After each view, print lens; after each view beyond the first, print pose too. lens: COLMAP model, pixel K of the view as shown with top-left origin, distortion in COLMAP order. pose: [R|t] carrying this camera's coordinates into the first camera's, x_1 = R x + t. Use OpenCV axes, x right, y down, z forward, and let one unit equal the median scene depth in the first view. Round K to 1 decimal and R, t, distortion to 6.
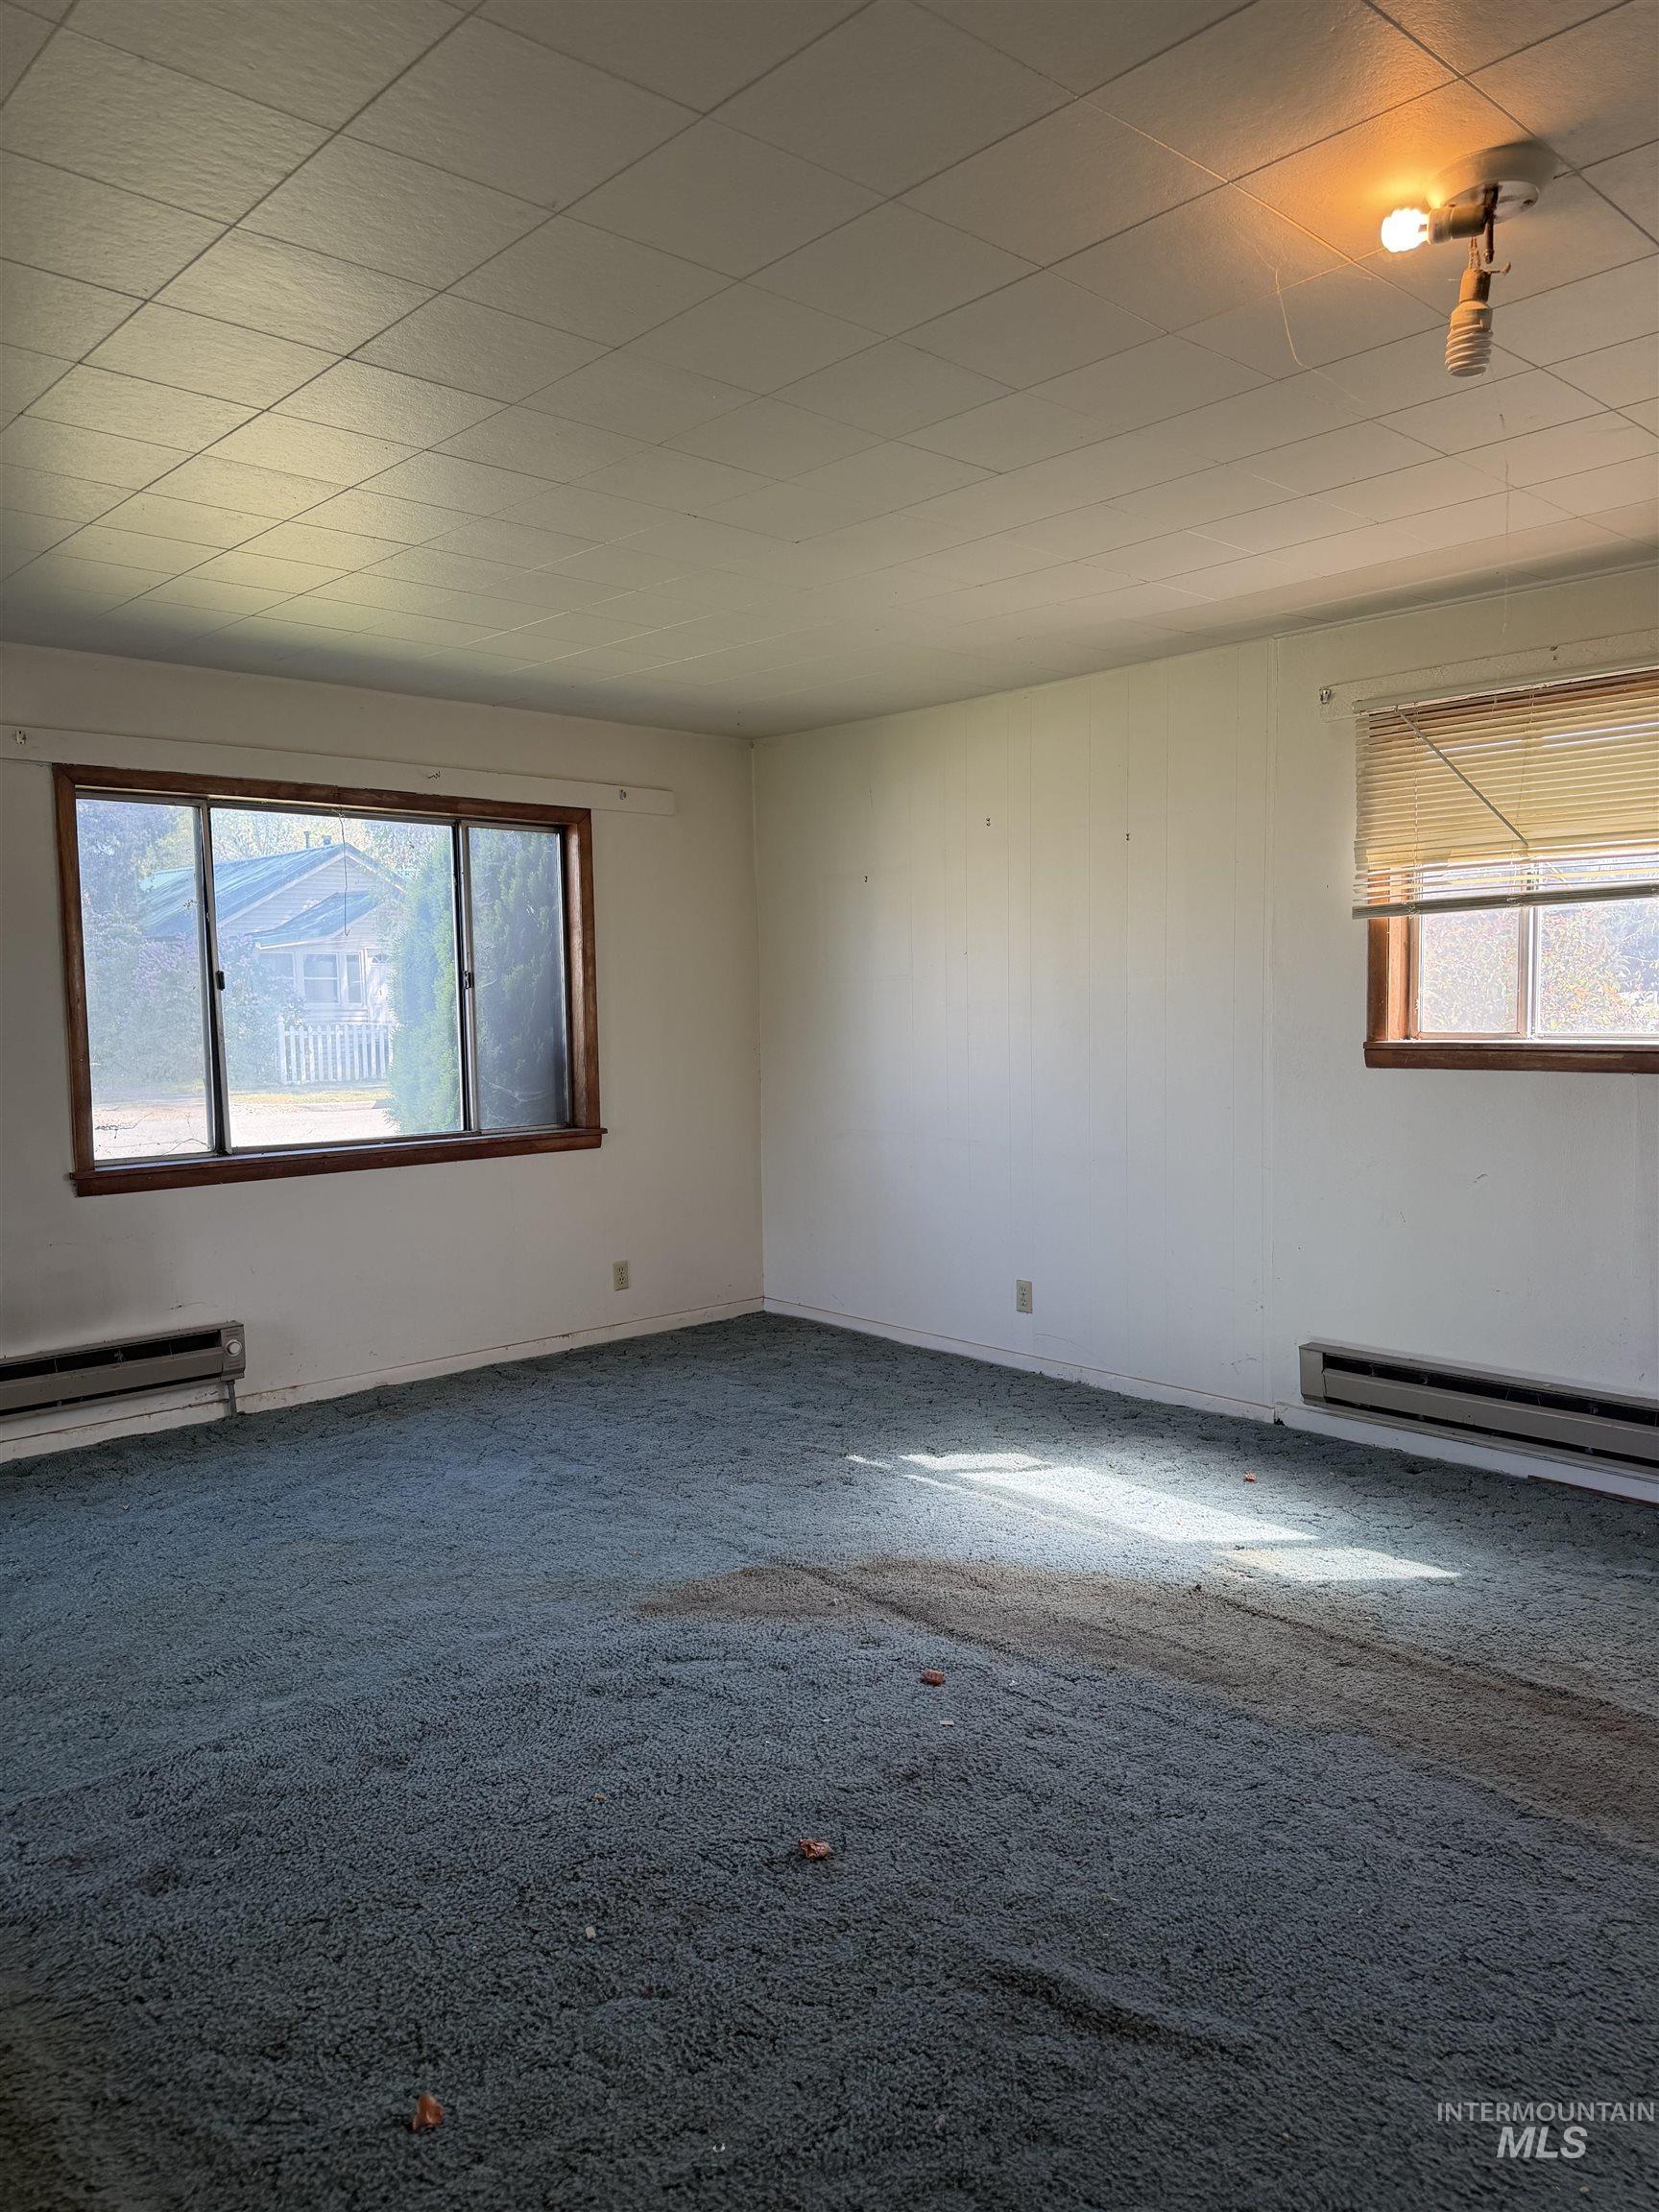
lens RADIAL K [[1565.7, 0, 815.6], [0, 1565.7, 1114.0], [0, 0, 1]] dist [0.067085, -0.036793]
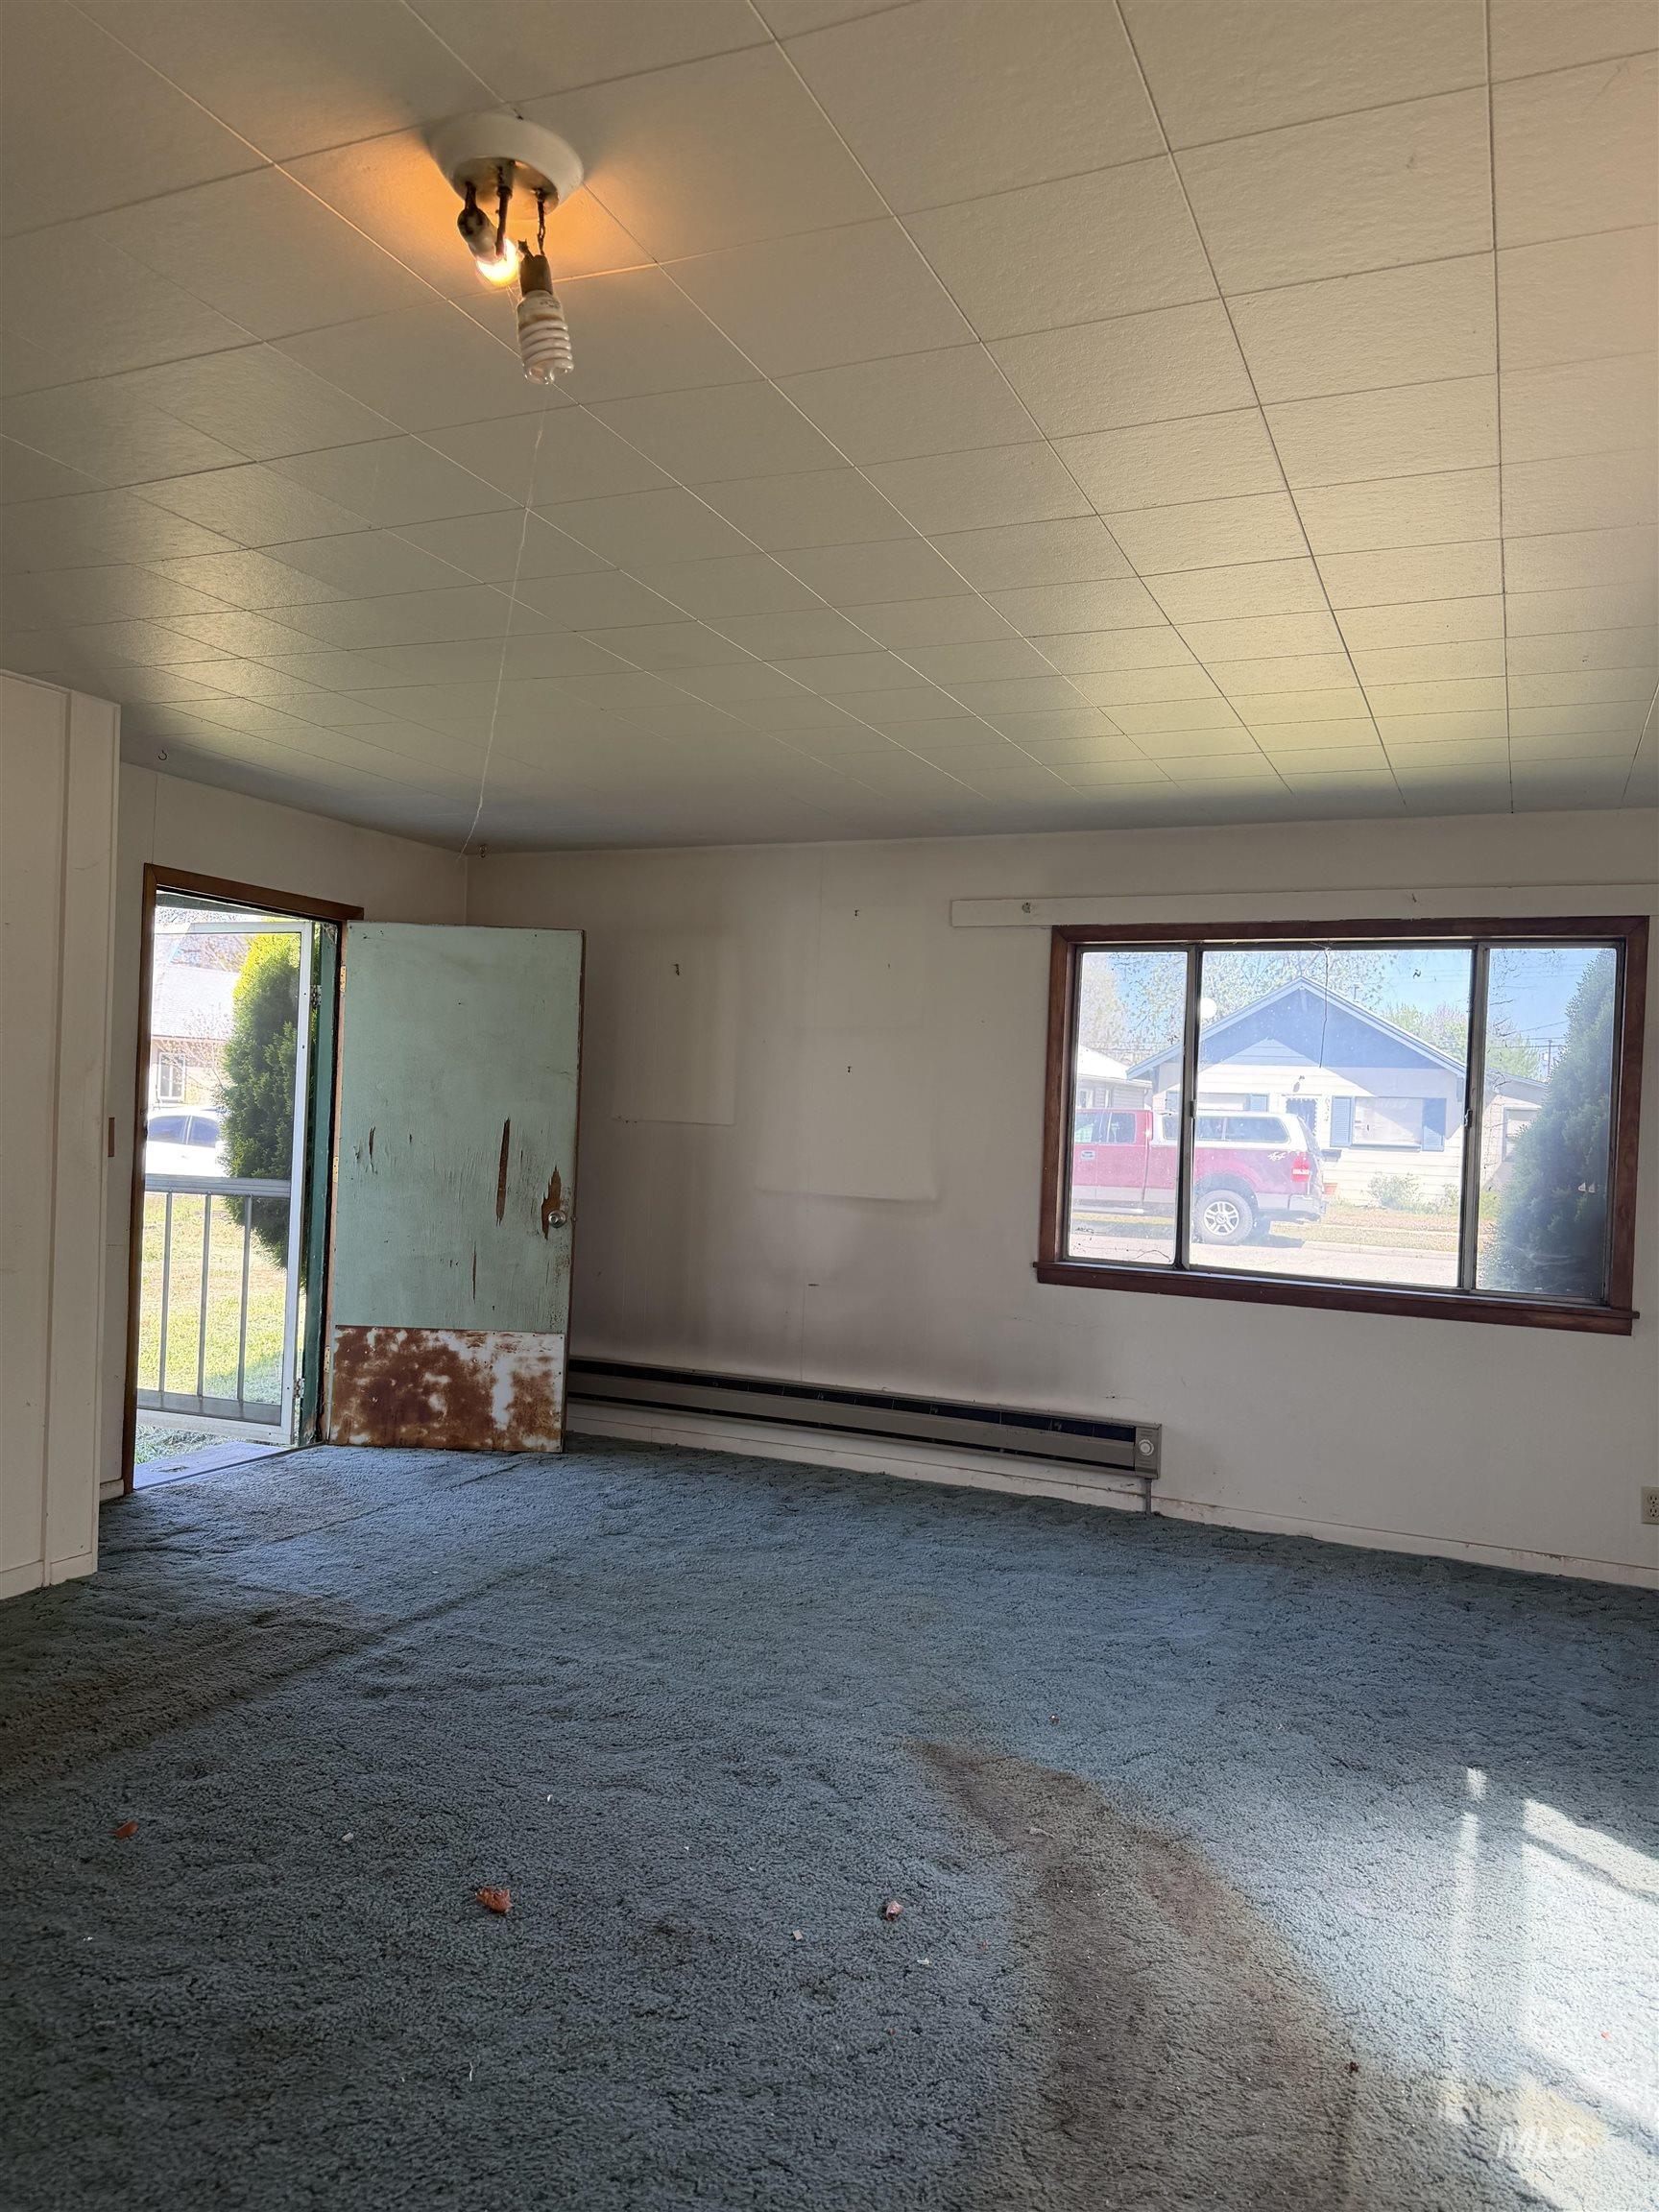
lens RADIAL K [[1565.7, 0, 831.2], [0, 1565.7, 1095.1], [0, 0, 1]] dist [0.067085, -0.036793]
pose [[0.402980, 0.024217, -0.914888, 0.582543], [-0.117709, 0.992719, -0.025570, -0.041961], [0.907608, 0.117995, 0.402896, 0.389510]]
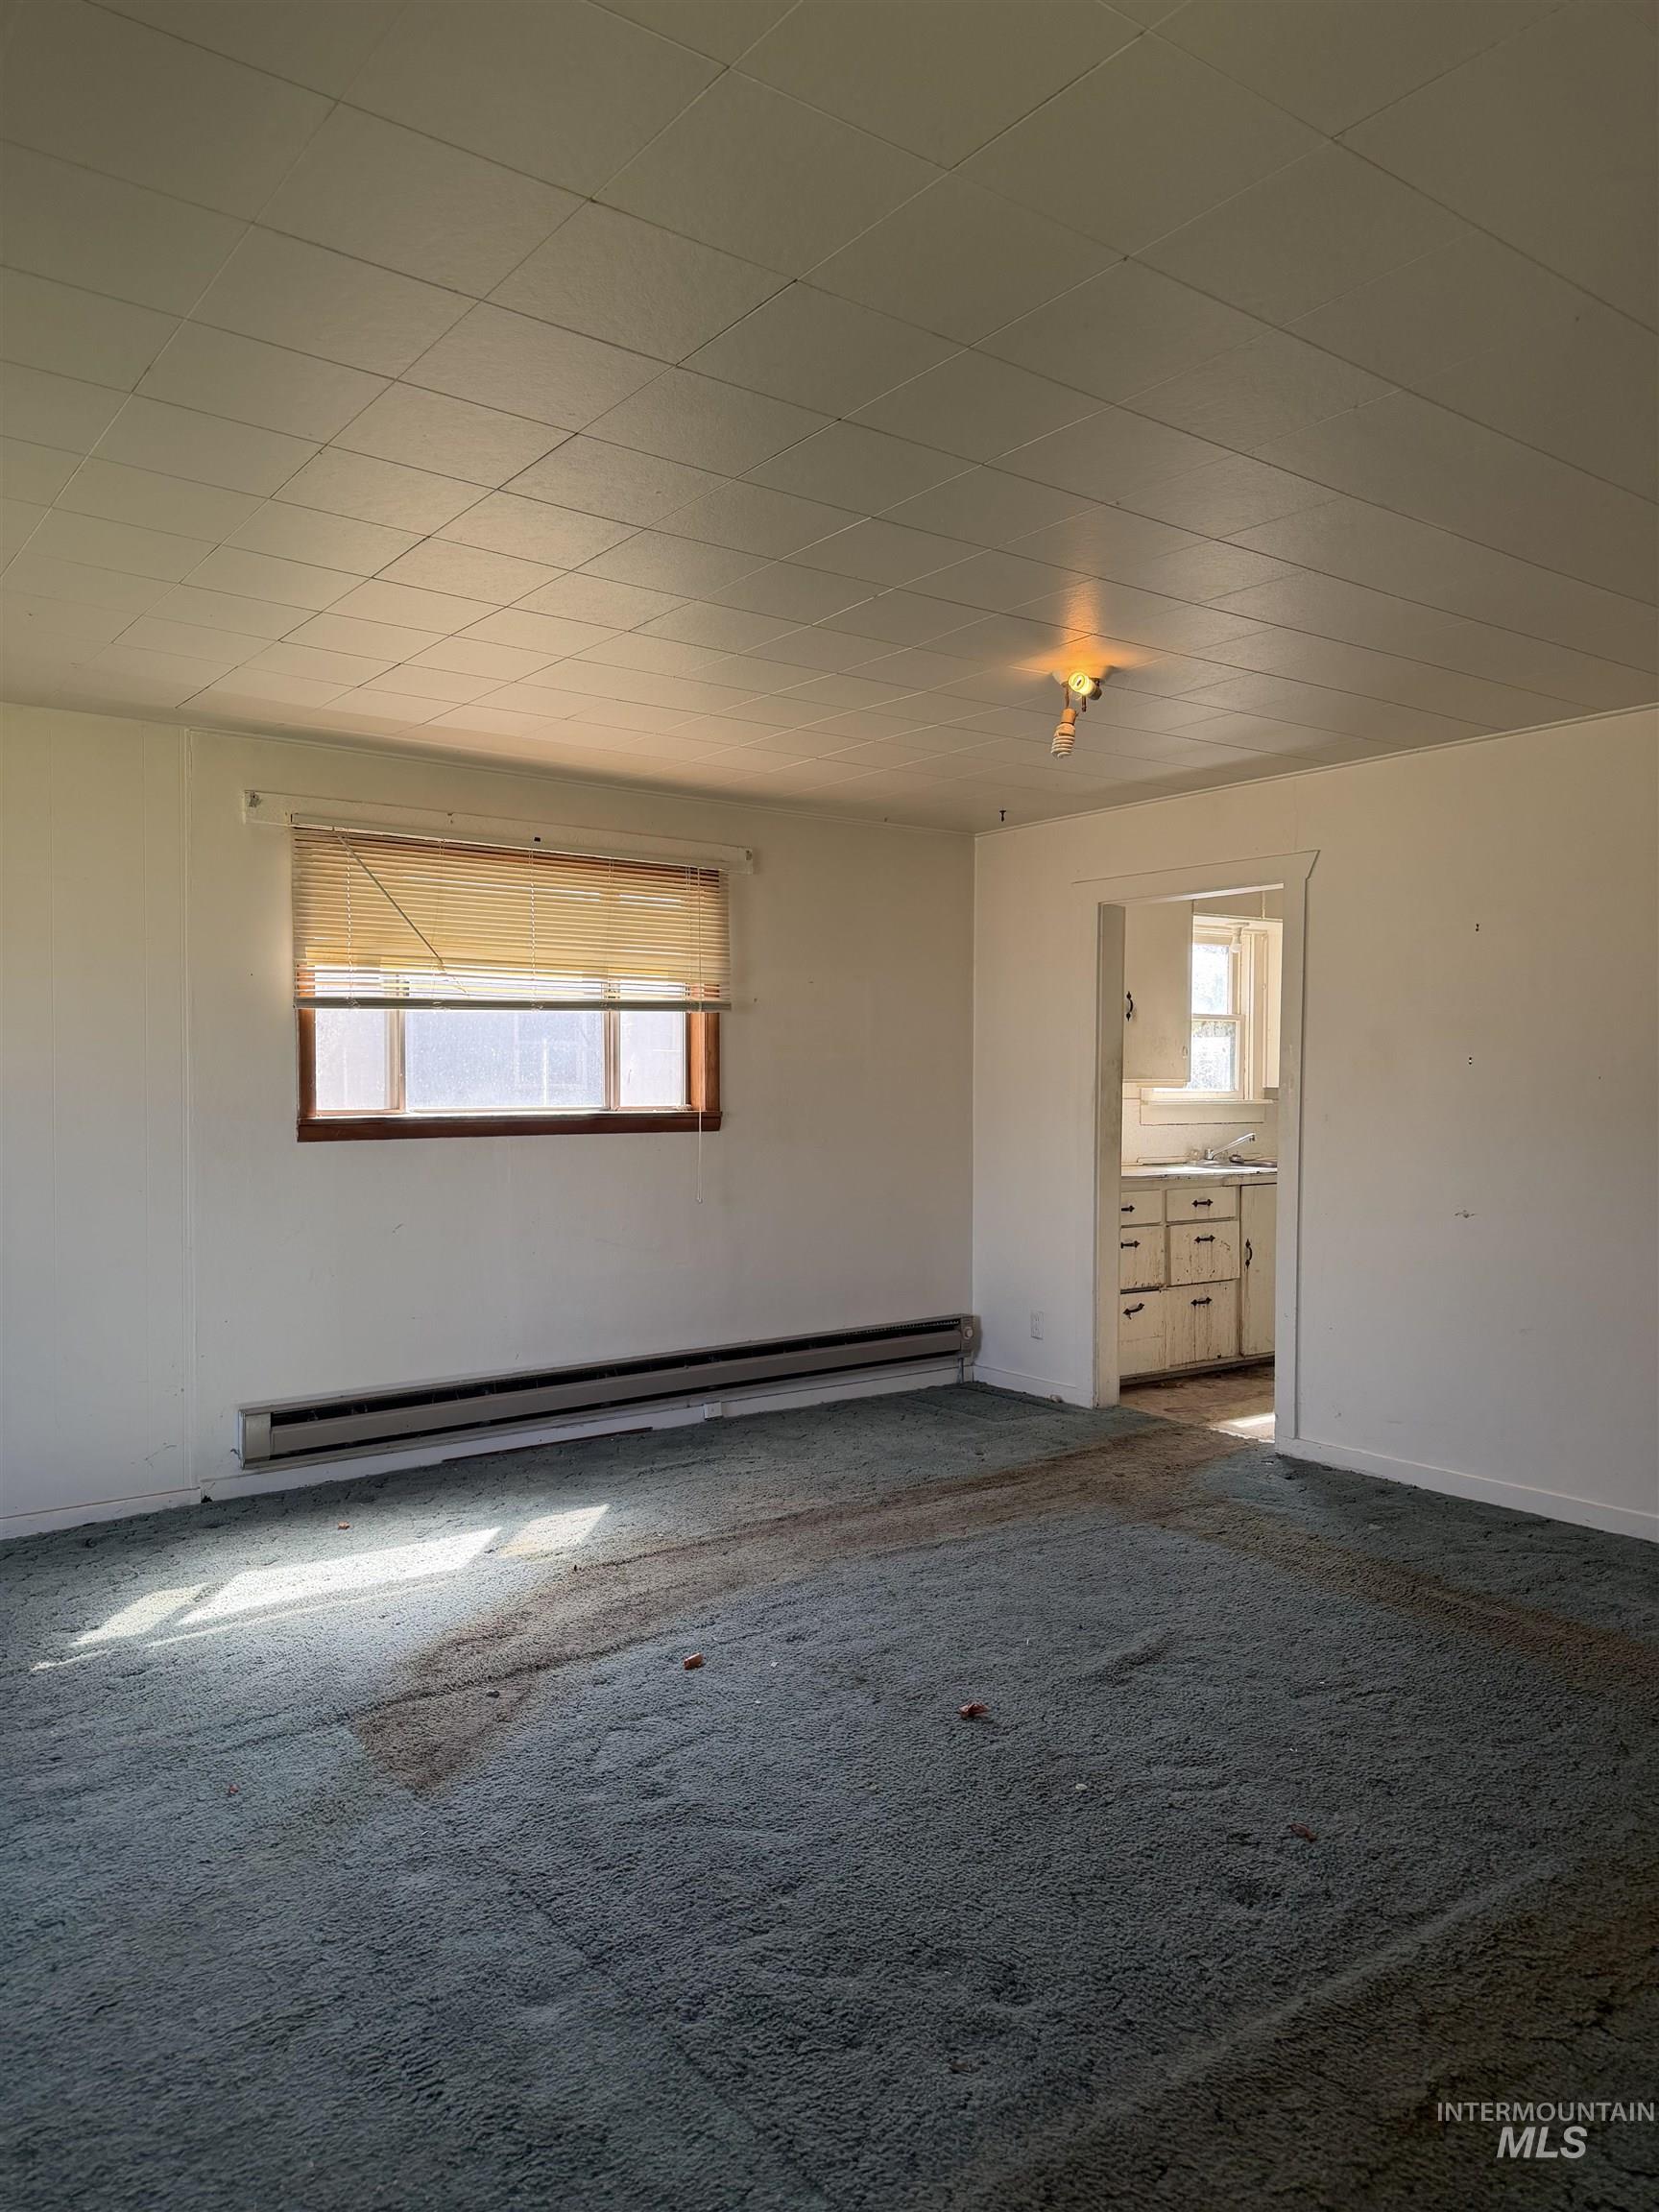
lens RADIAL K [[1565.7, 0, 839.8], [0, 1565.7, 1119.8], [0, 0, 1]] dist [0.067085, -0.036793]
pose [[0.079168, -0.009387, 0.996817, -0.723442], [0.074152, 0.997241, 0.003502, -0.020641], [-0.994100, 0.073639, 0.079645, 0.535100]]
